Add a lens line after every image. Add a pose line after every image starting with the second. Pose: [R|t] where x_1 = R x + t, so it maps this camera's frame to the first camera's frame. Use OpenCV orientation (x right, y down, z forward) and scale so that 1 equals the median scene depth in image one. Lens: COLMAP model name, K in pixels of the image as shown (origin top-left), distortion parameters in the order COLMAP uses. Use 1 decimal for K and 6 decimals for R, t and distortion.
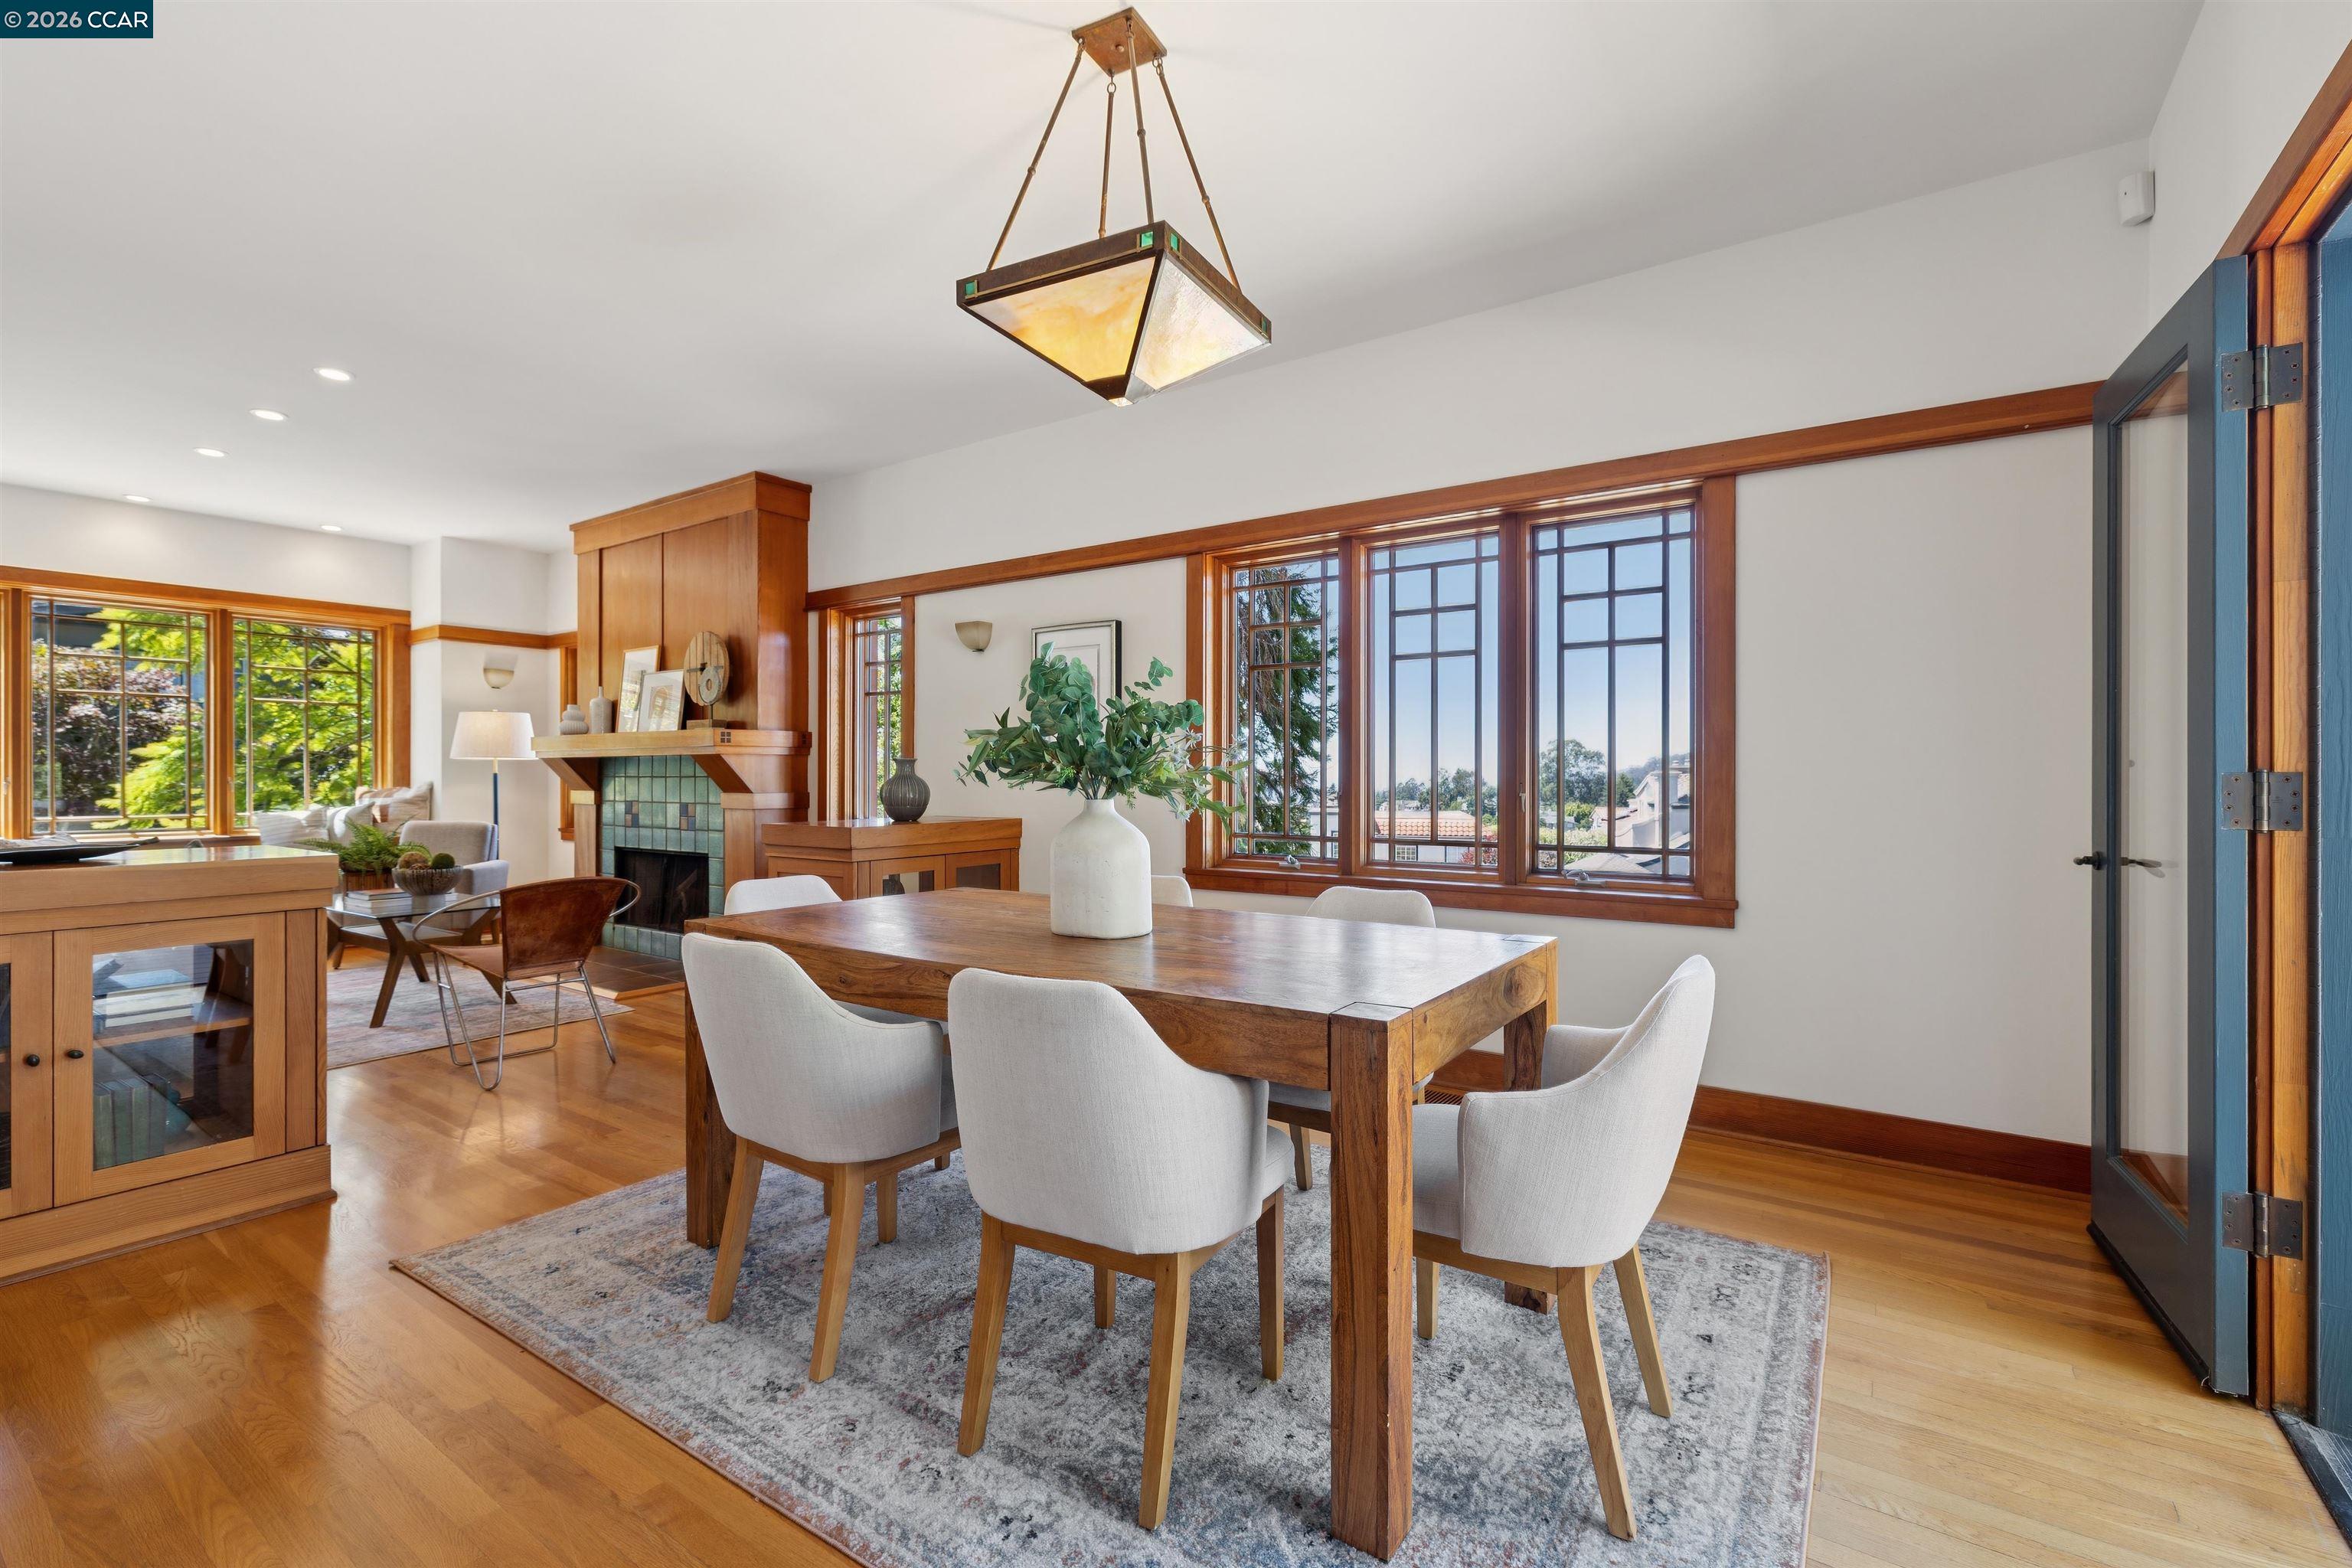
lens RADIAL K [[1027.0, 0, 1178.6], [0, 1027.0, 777.4], [0, 0, 1]] dist [0.000274, 0.000744]
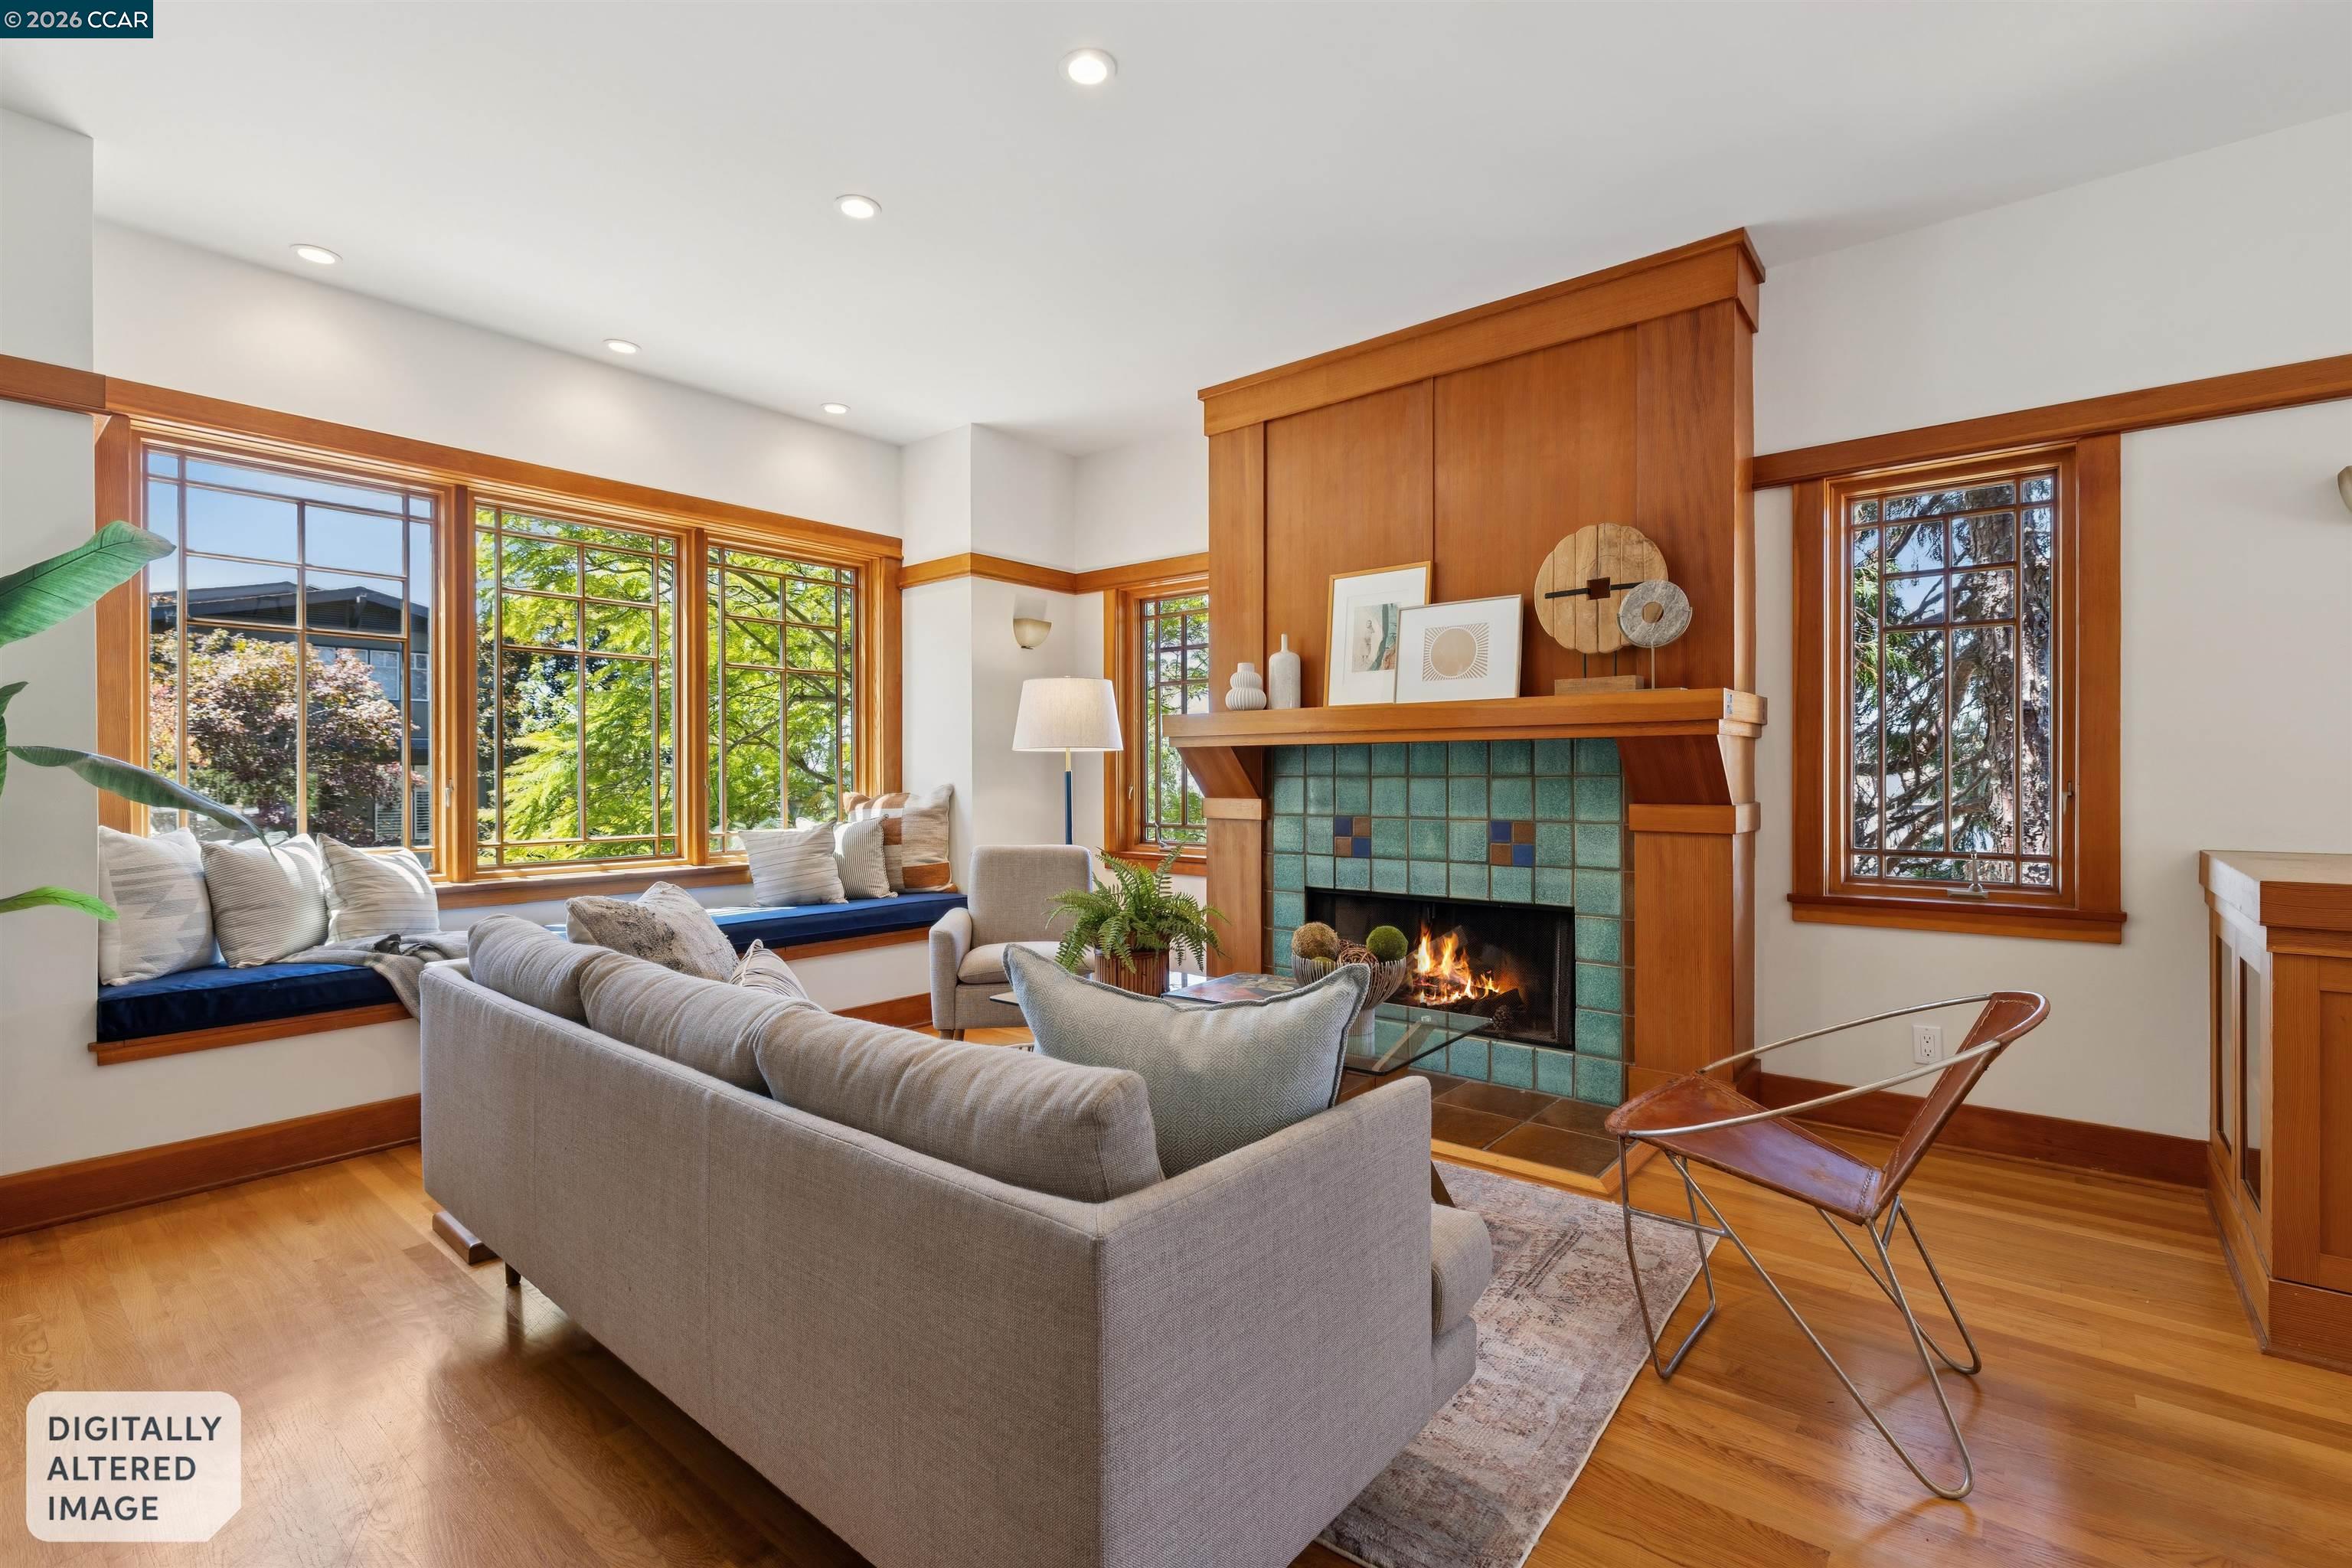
lens RADIAL K [[1057.6, 0, 1175.5], [0, 1057.6, 777.3], [0, 0, 1]] dist [0.002108, -0.000220]
pose [[0.996780, -0.002442, -0.080142, -0.643426], [0.002464, 0.999997, 0.000172, -0.000564], [0.080142, -0.000369, 0.996783, 0.383525]]
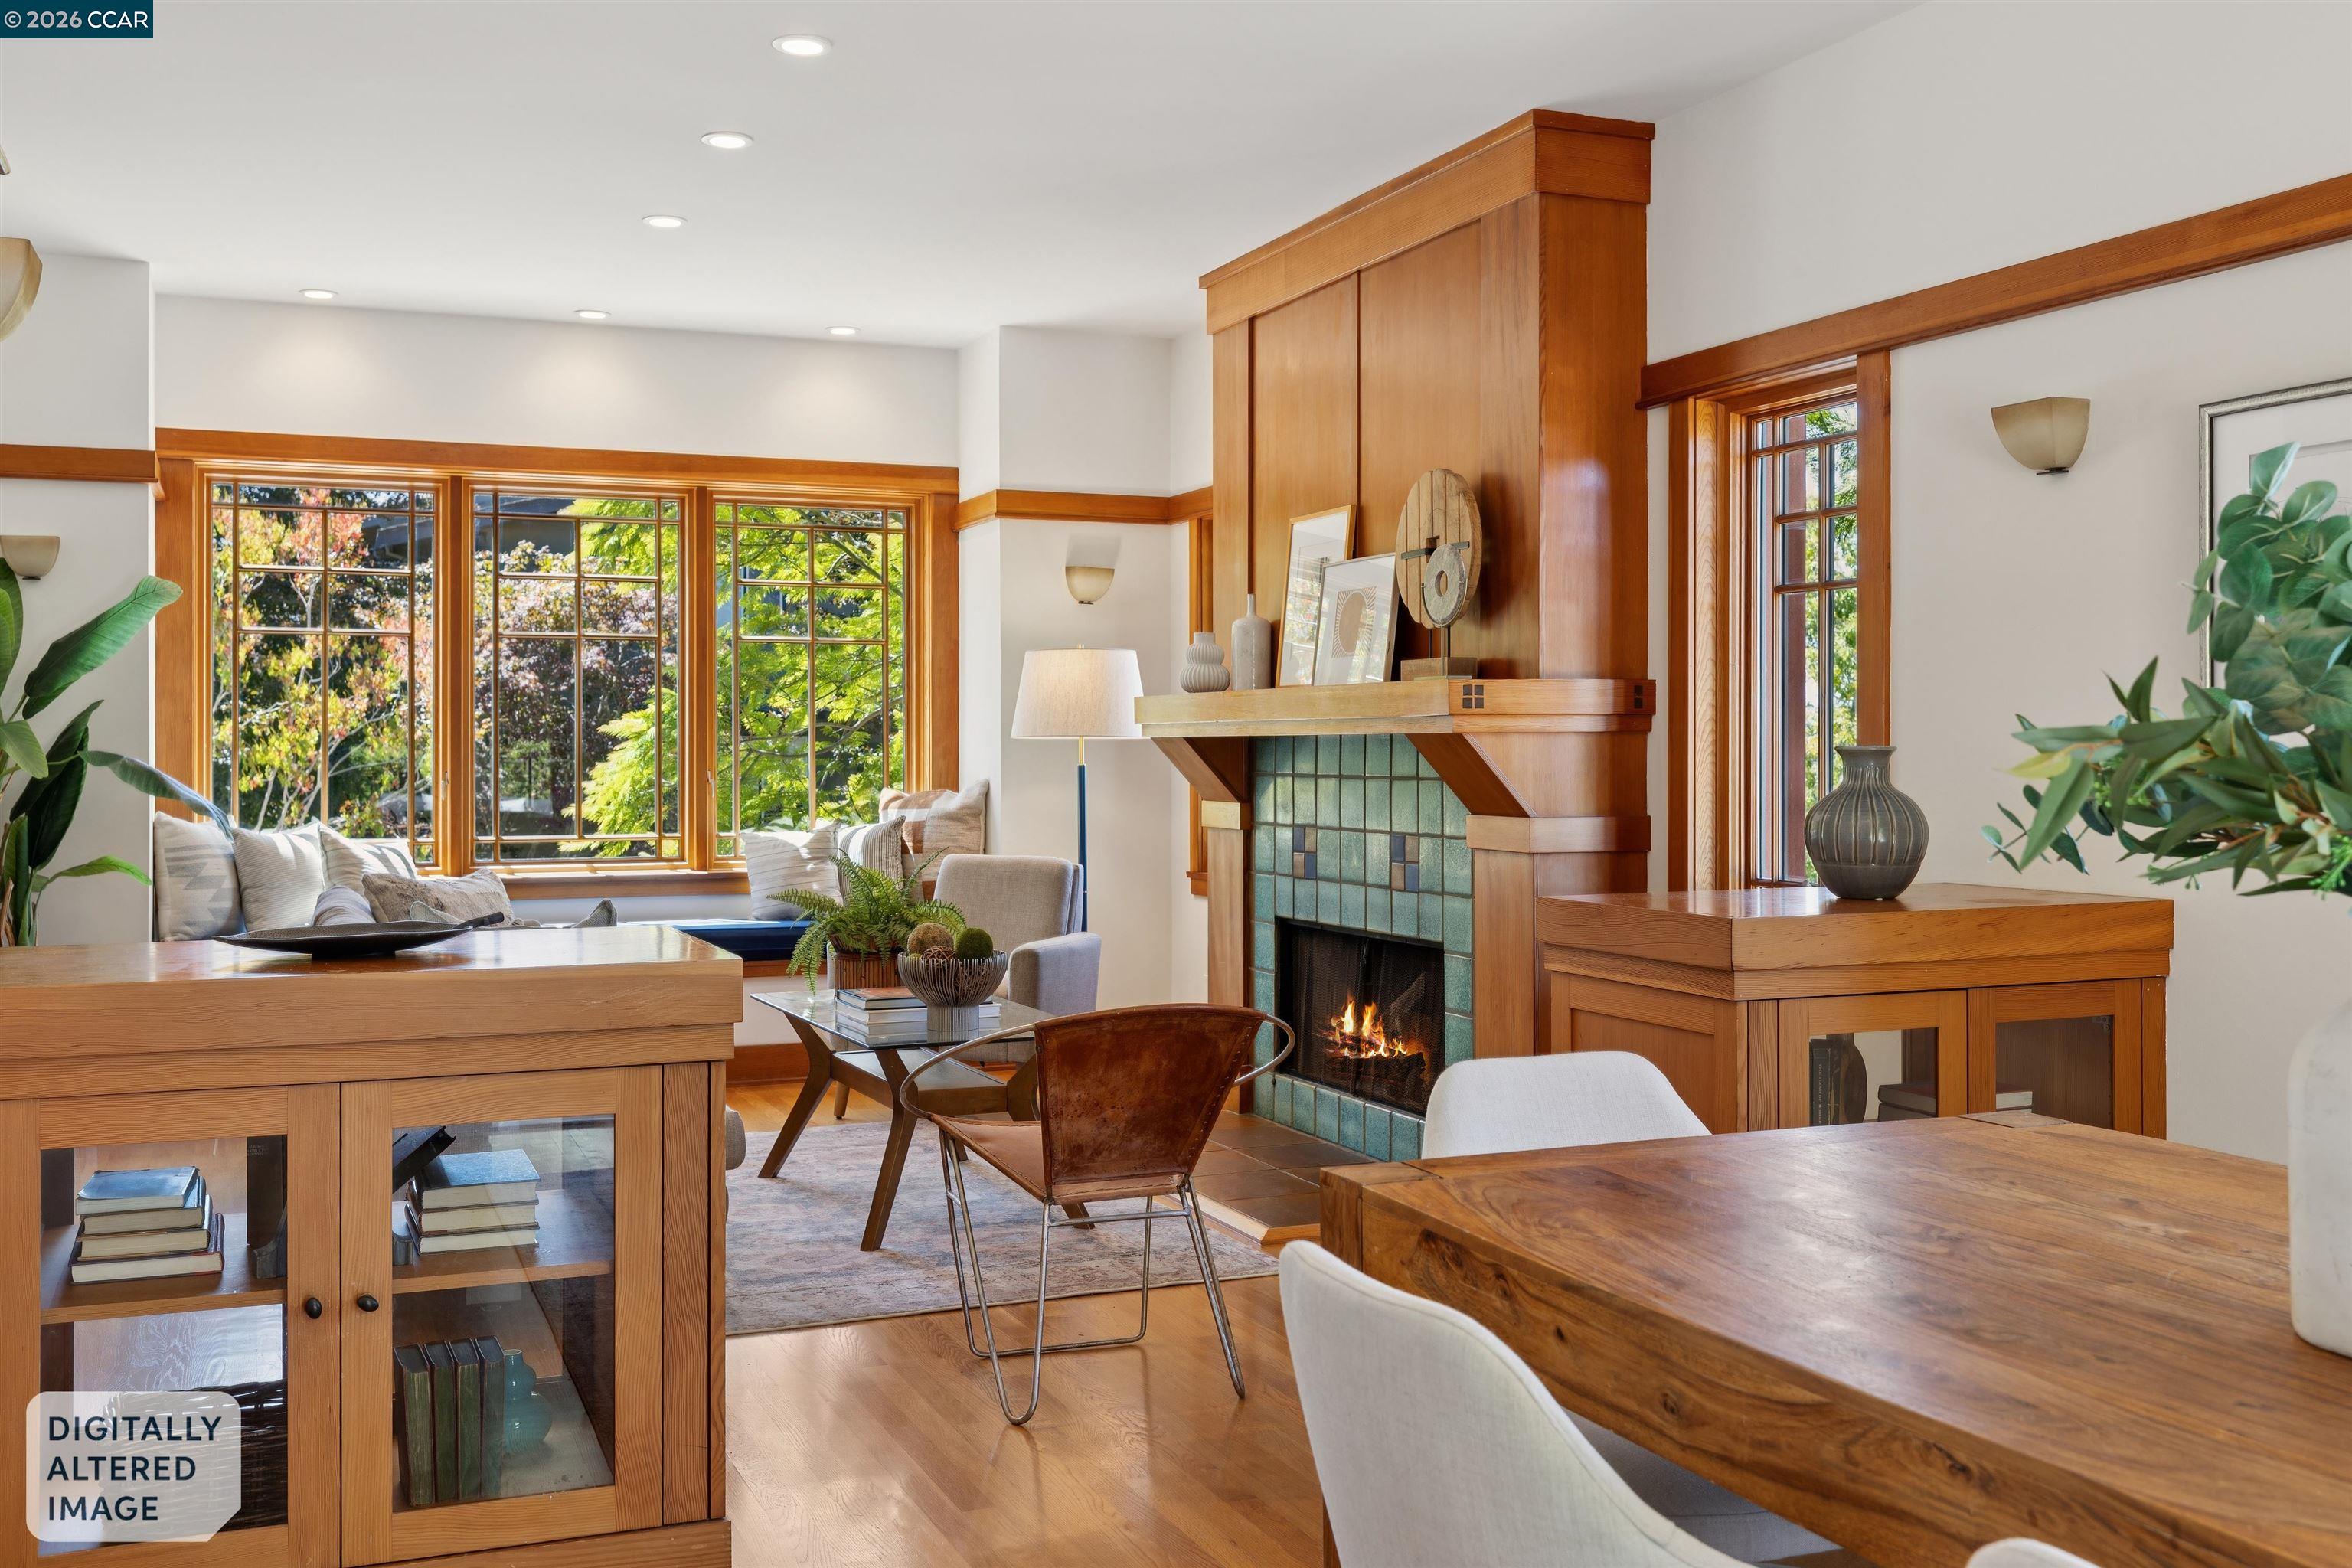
lens RADIAL K [[2219.5, 0, 1170.6], [0, 2219.5, 740.1], [0, 0, 1]] dist [0.009782, -0.014746]
pose [[0.841736, -0.002759, -0.539883, -0.016579], [-0.000011, 0.999987, -0.005128, -0.013398], [0.539890, 0.004322, 0.841725, 0.082460]]
